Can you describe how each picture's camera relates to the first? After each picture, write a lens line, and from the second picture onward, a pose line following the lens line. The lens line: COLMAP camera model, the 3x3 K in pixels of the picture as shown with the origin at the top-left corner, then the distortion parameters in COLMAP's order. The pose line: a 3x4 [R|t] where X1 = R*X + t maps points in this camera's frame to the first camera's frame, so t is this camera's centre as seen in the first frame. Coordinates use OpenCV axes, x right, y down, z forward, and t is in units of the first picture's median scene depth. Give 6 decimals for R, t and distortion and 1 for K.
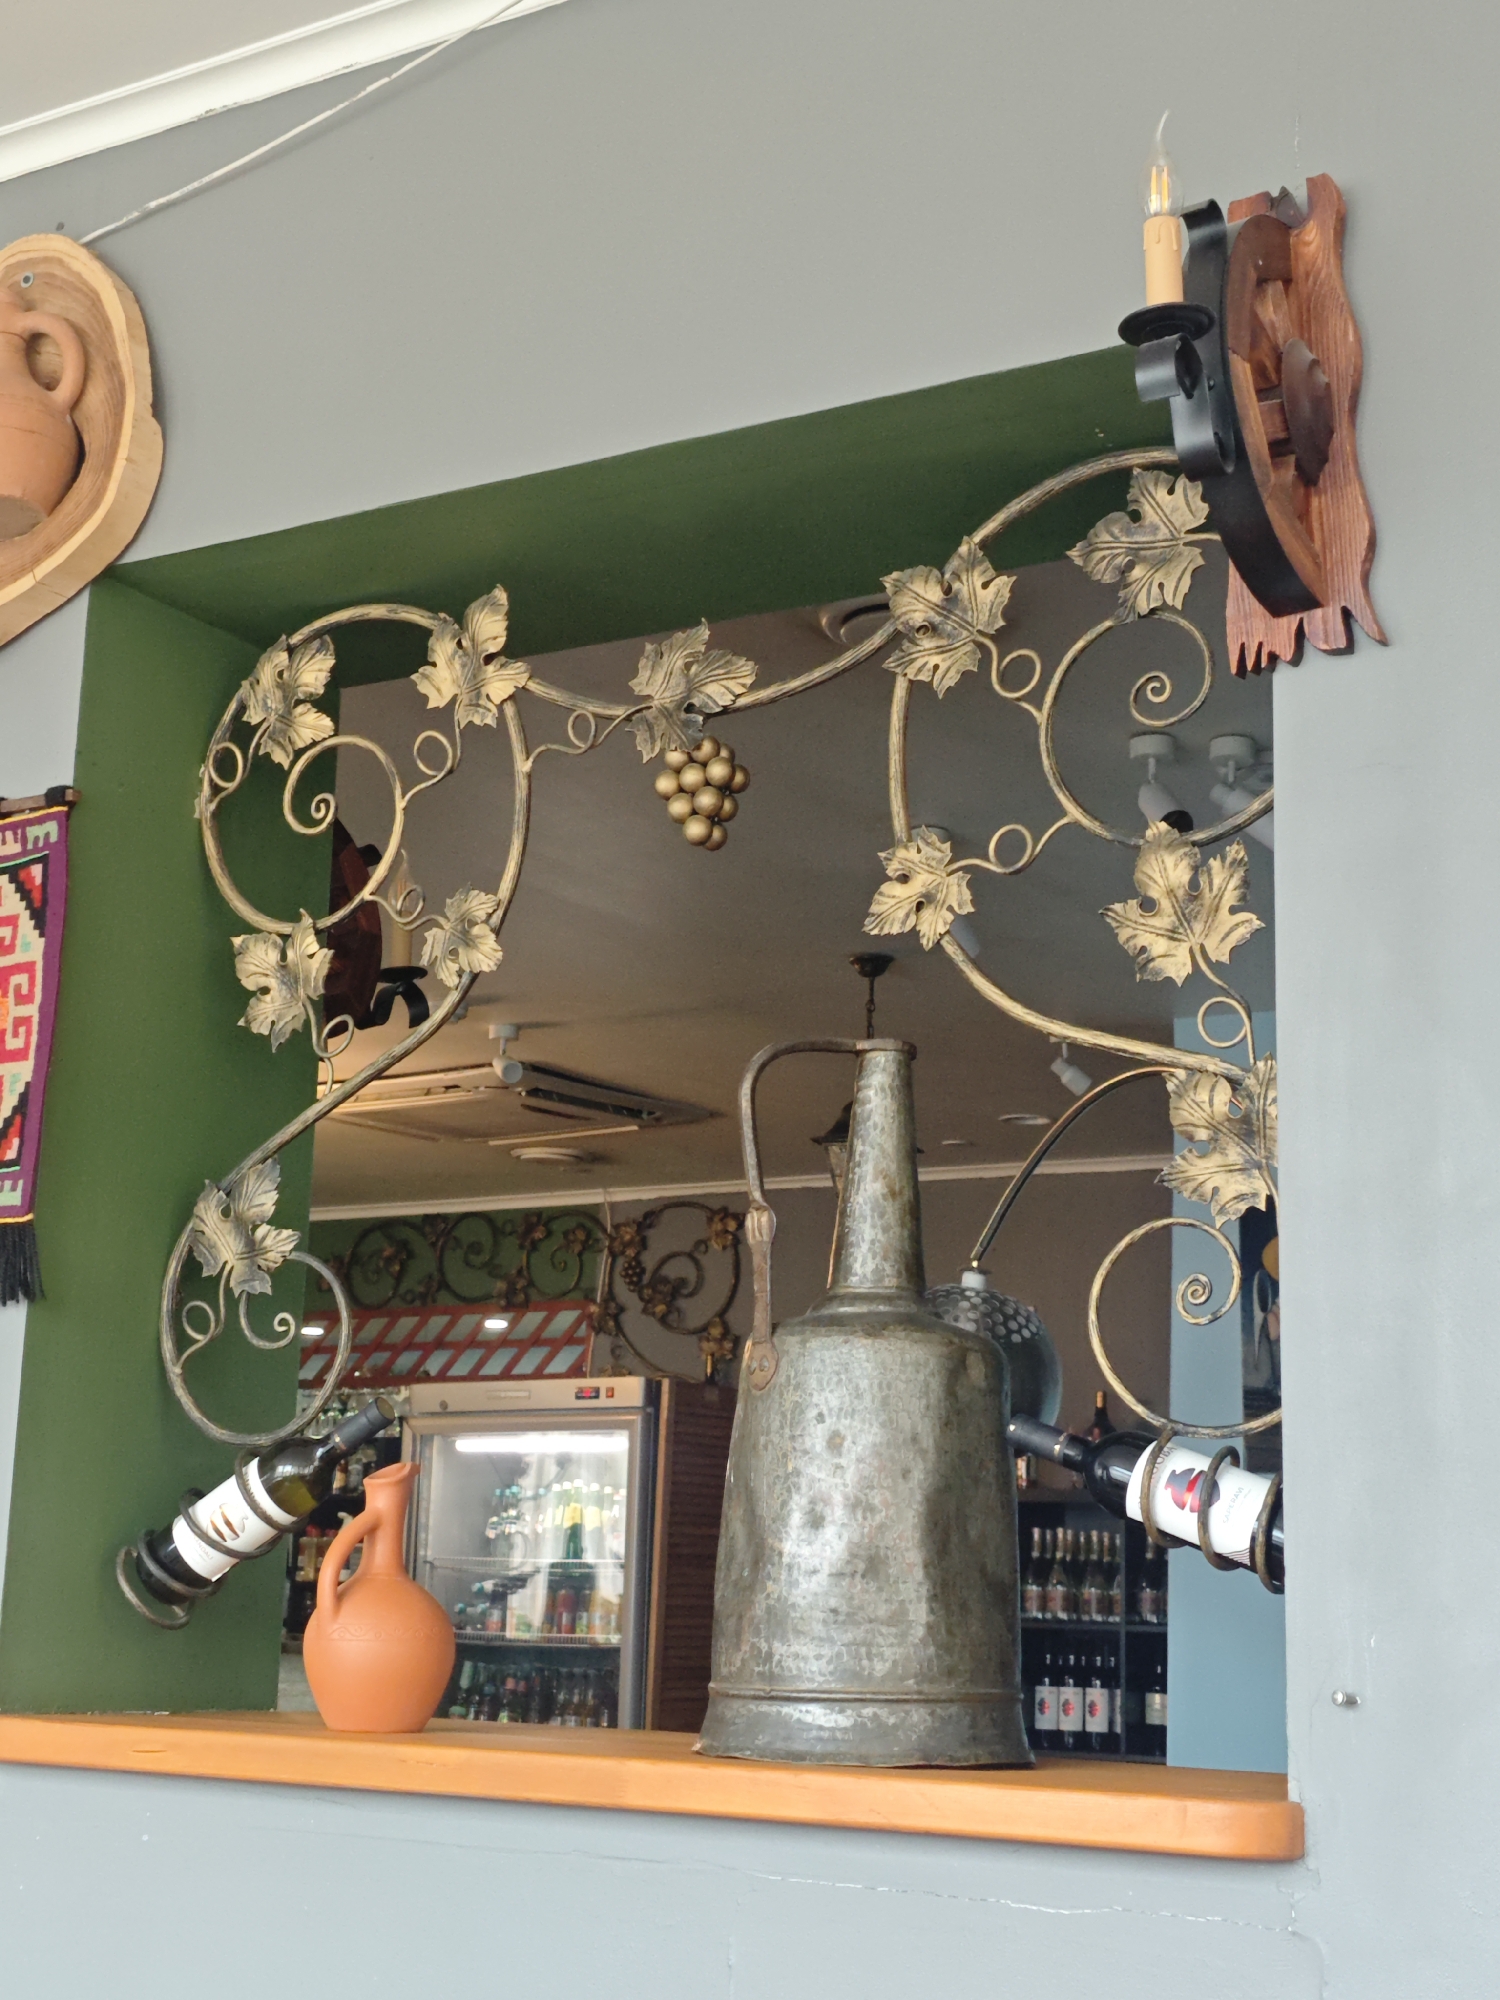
lens RADIAL K [[2921.8, 0, 750.0], [0, 2921.8, 1000.0], [0, 0, 1]] dist [0.265787, -0.941791]
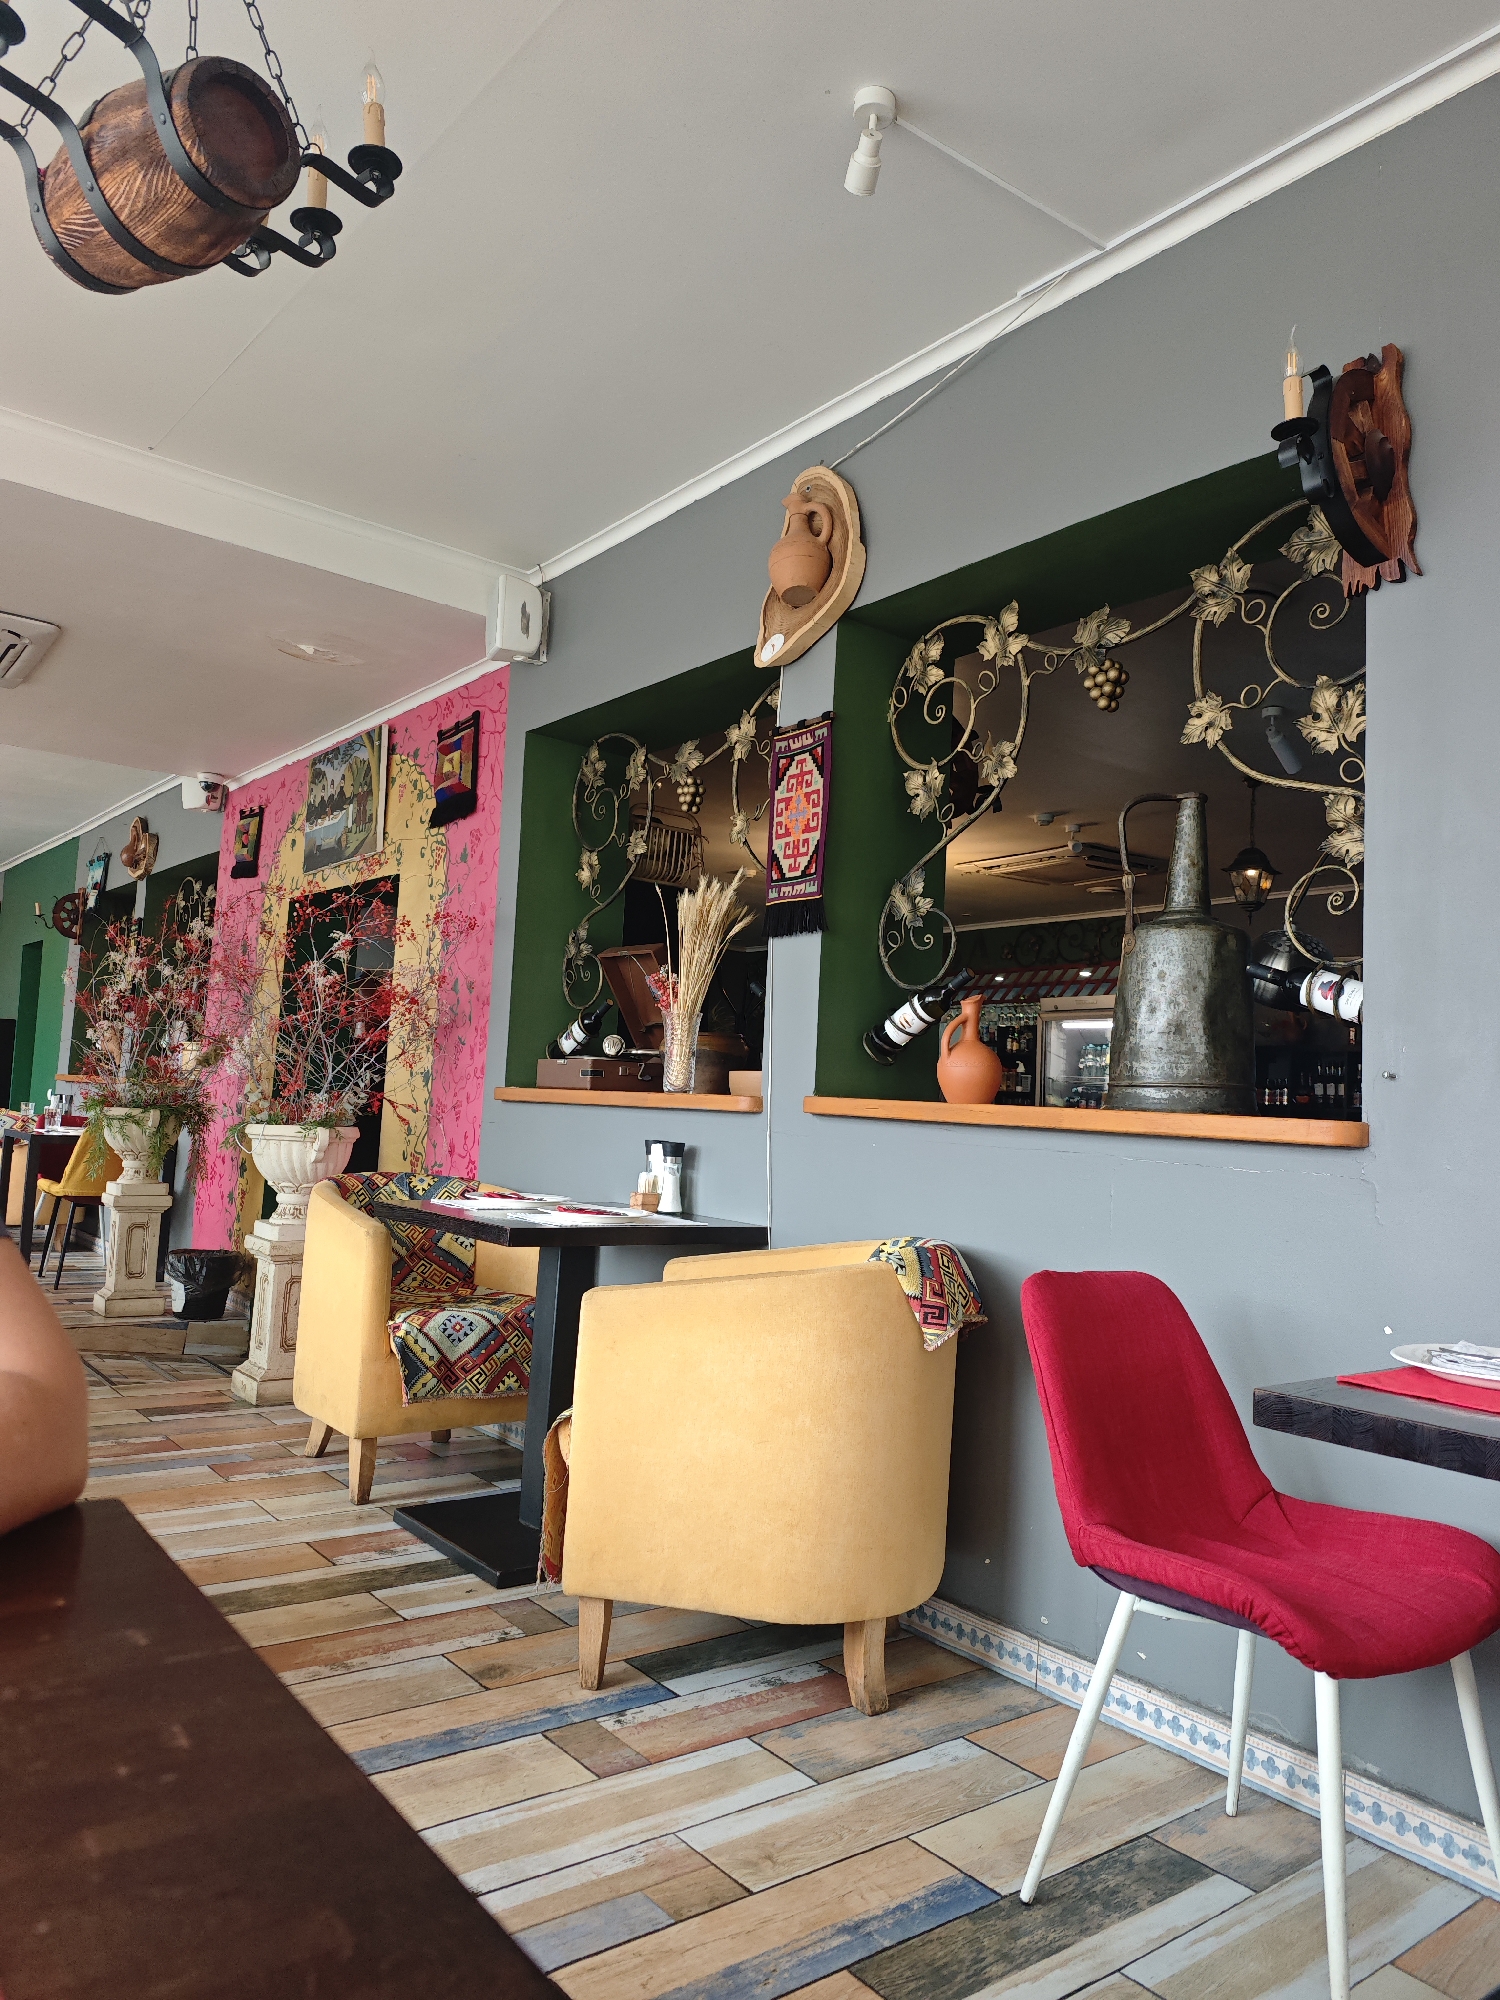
lens RADIAL K [[1400.1, 0, 750.0], [0, 1400.1, 1000.0], [0, 0, 1]] dist [0.089759, -0.169104]
pose [[0.942239, -0.015988, -0.334559, 0.080853], [0.054232, 0.992962, 0.105285, 0.035529], [0.330521, -0.117348, 0.936475, -0.086810]]
